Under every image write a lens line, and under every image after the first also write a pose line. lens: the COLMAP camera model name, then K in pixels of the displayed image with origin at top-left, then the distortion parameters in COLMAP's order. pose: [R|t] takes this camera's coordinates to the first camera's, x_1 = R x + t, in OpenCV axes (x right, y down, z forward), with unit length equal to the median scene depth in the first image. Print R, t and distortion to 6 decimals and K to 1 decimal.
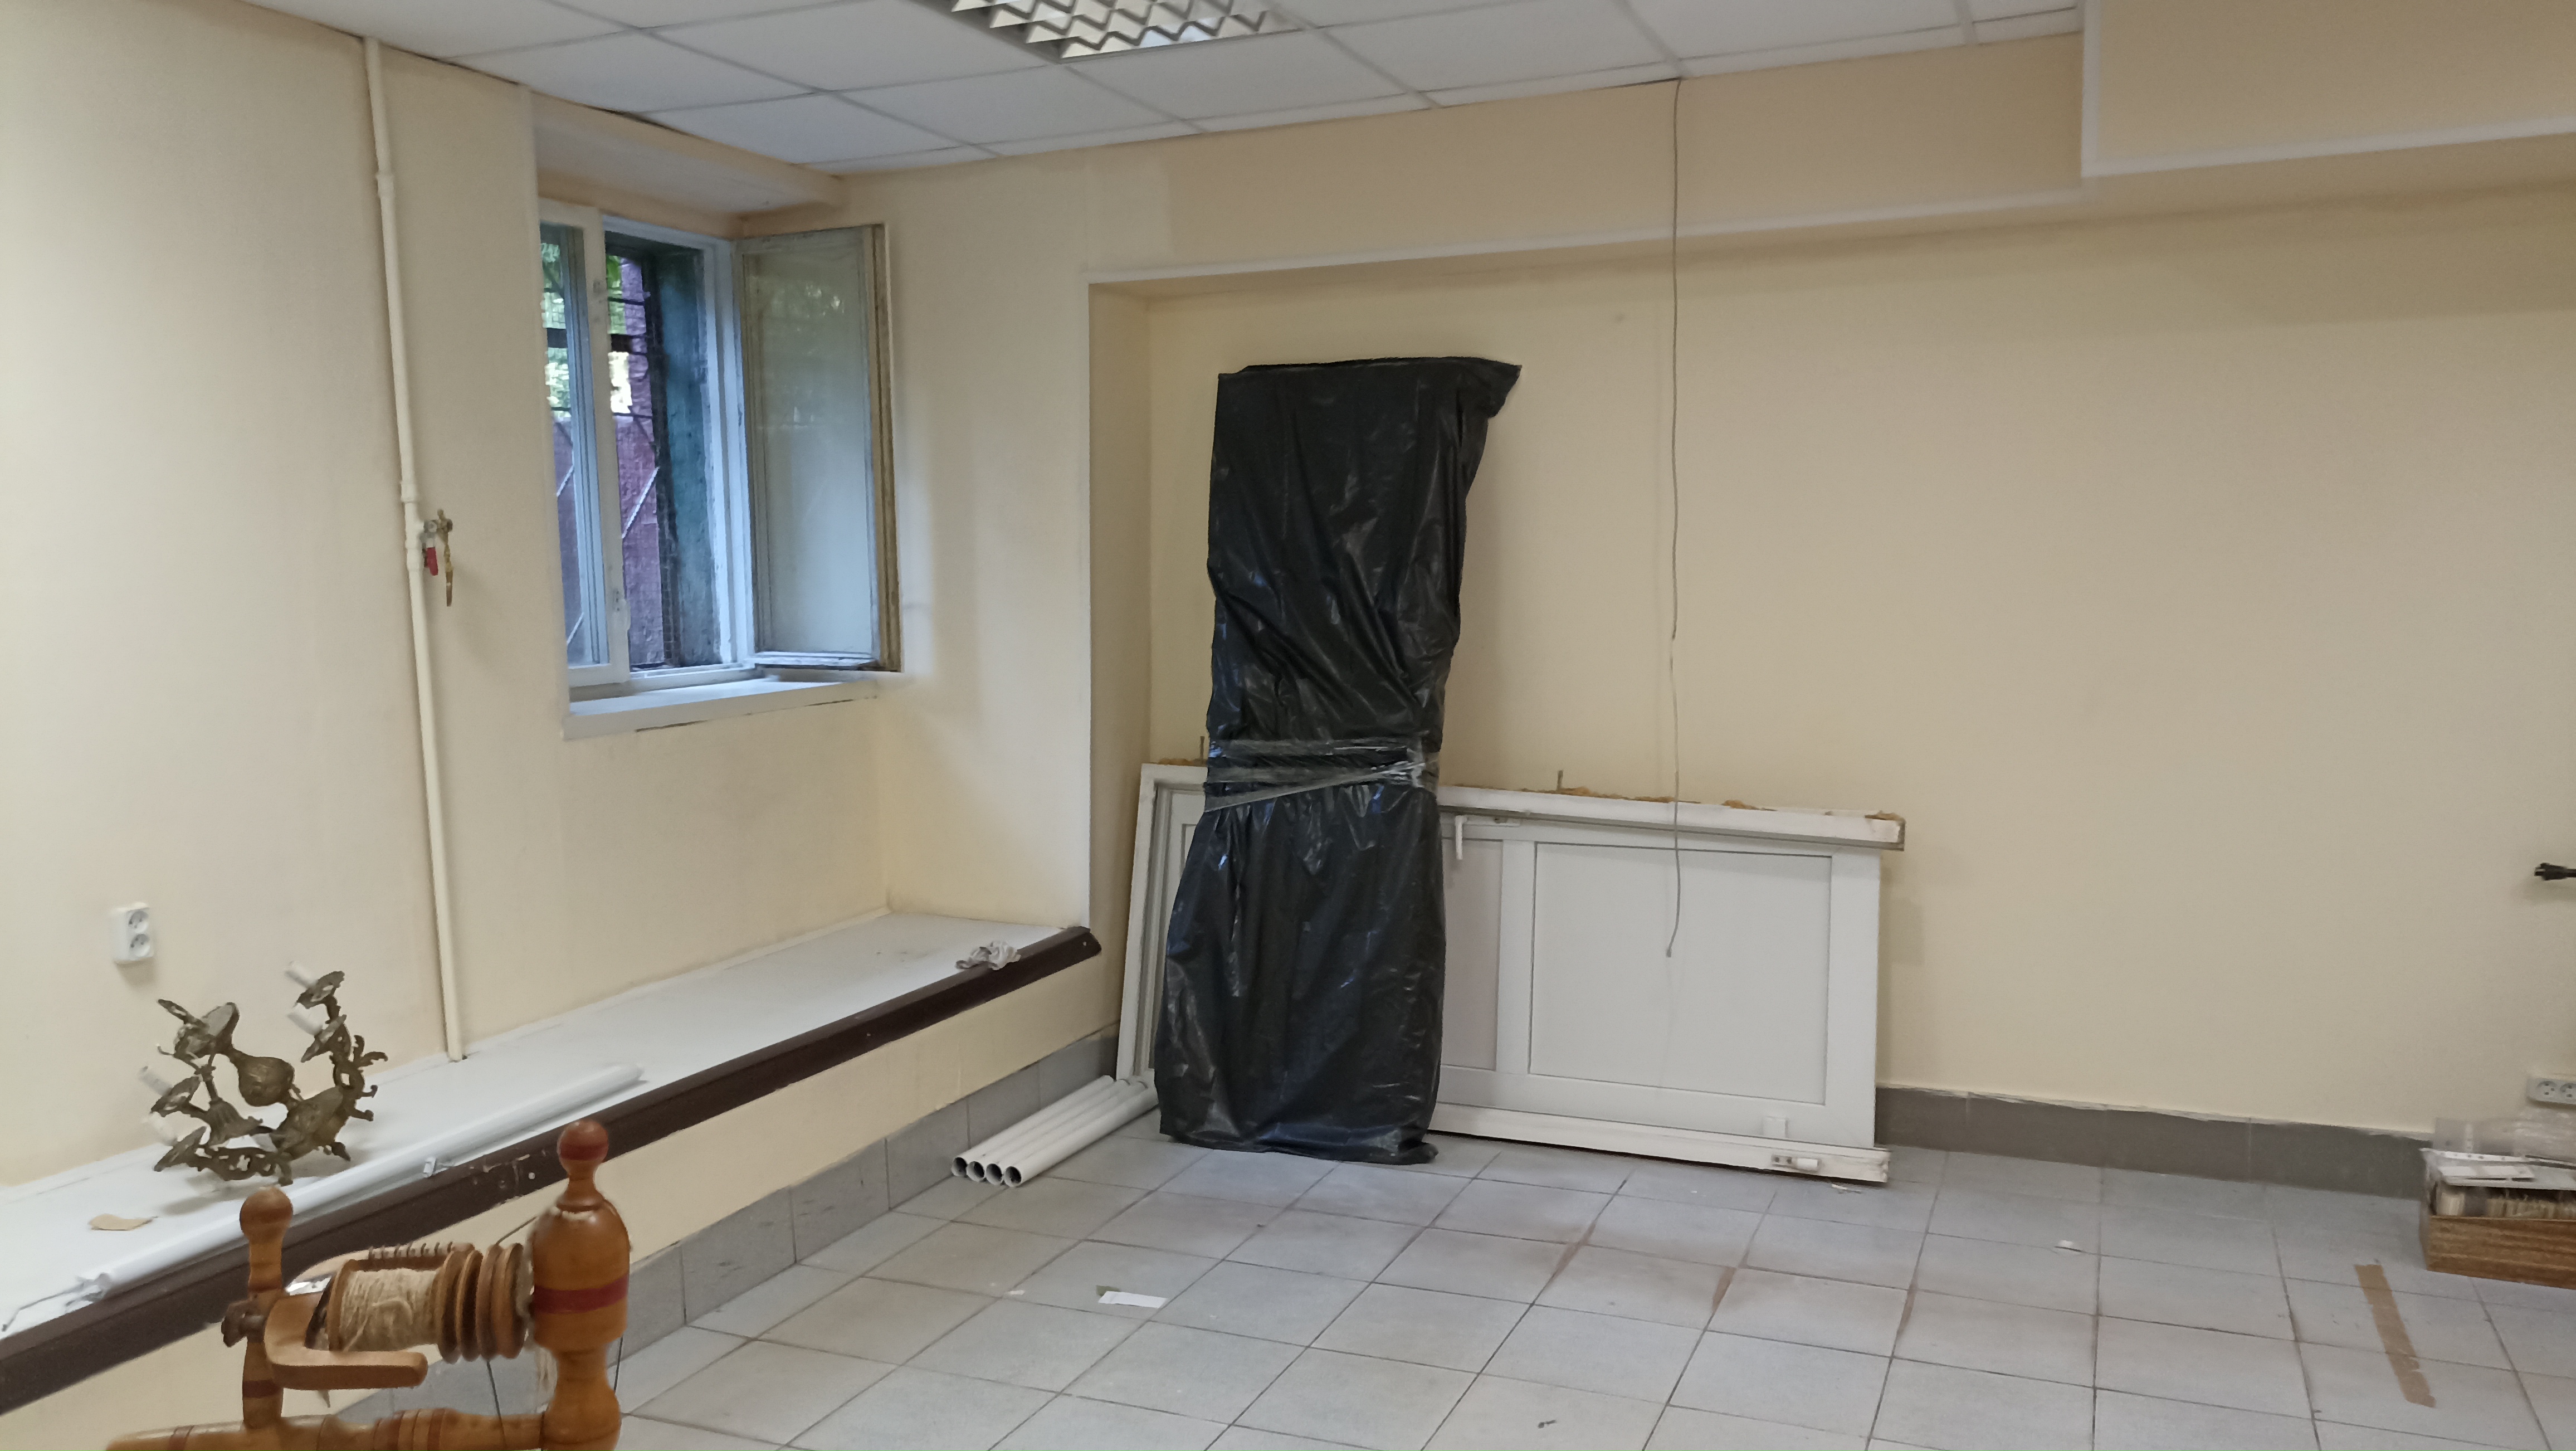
lens RADIAL K [[1888.1, 0, 1291.1], [0, 1888.1, 723.2], [0, 0, 1]] dist [-0.001879, 0.000451]
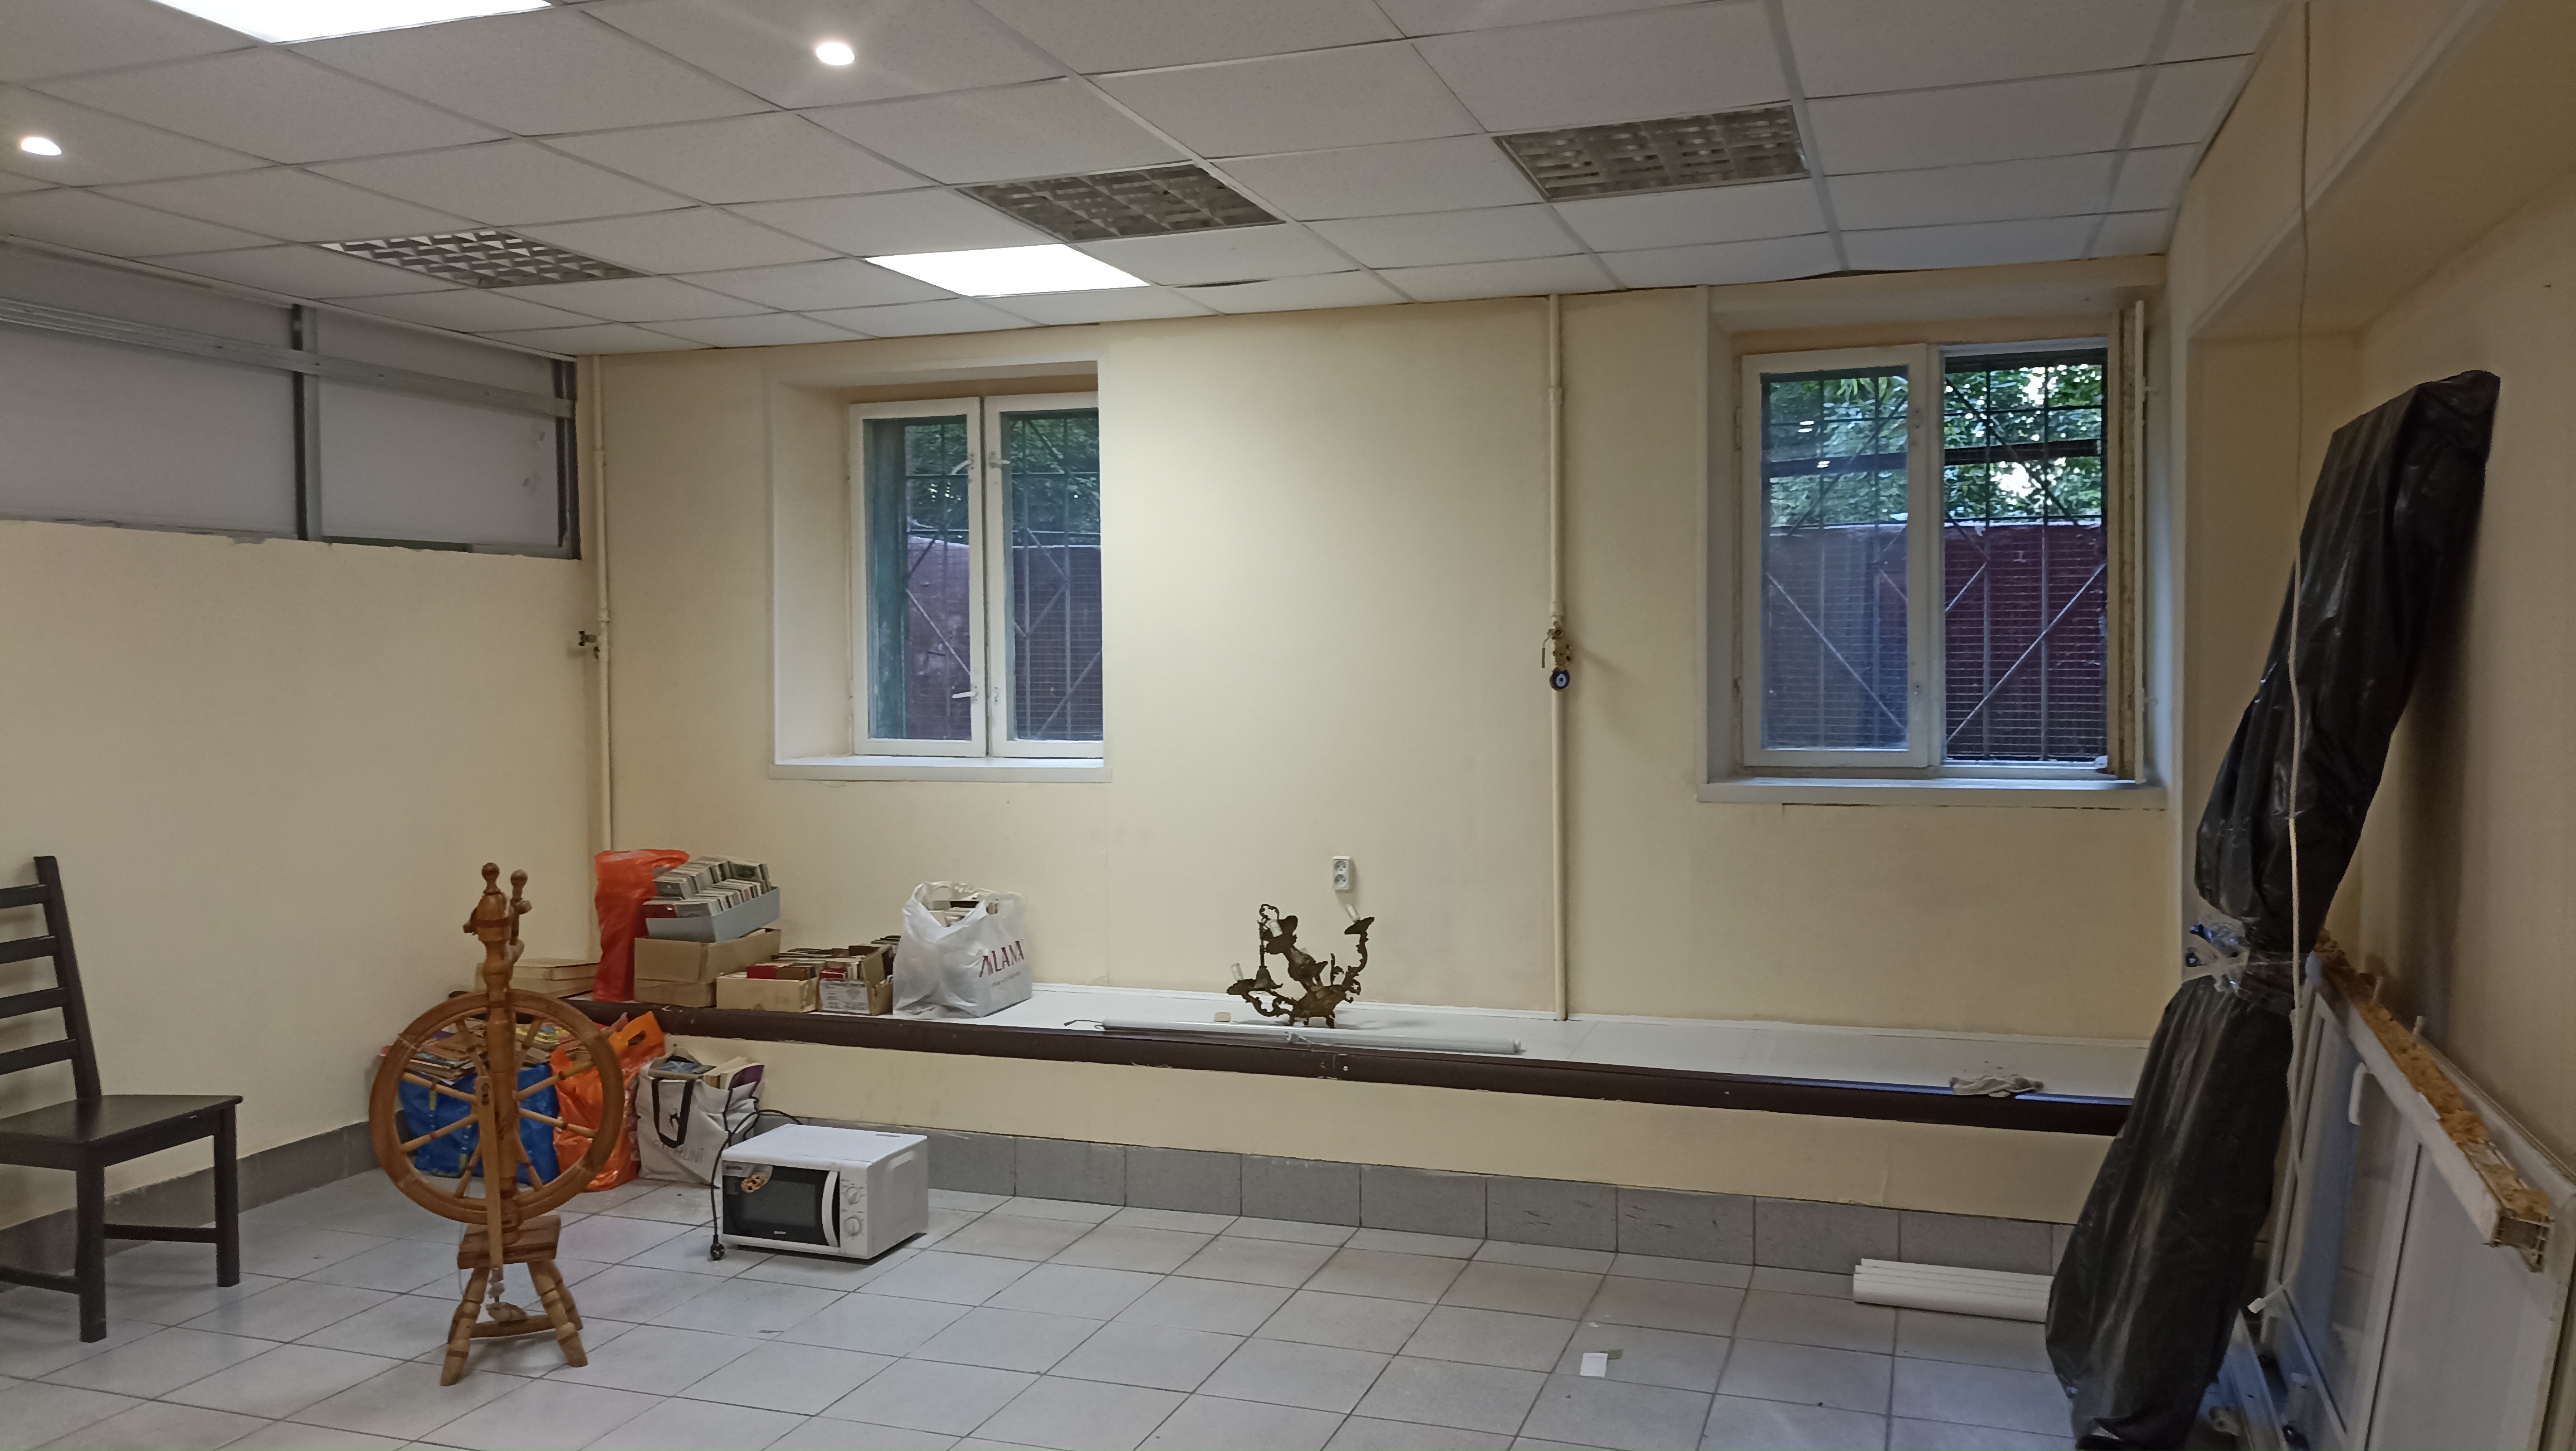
lens RADIAL K [[1888.1, 0, 1290.1], [0, 1888.1, 728.4], [0, 0, 1]] dist [-0.001879, 0.000451]
pose [[0.078015, 0.056774, -0.995334, 1.007943], [-0.089057, 0.994783, 0.049762, -0.093273], [0.992967, 0.084759, 0.082664, 0.766597]]
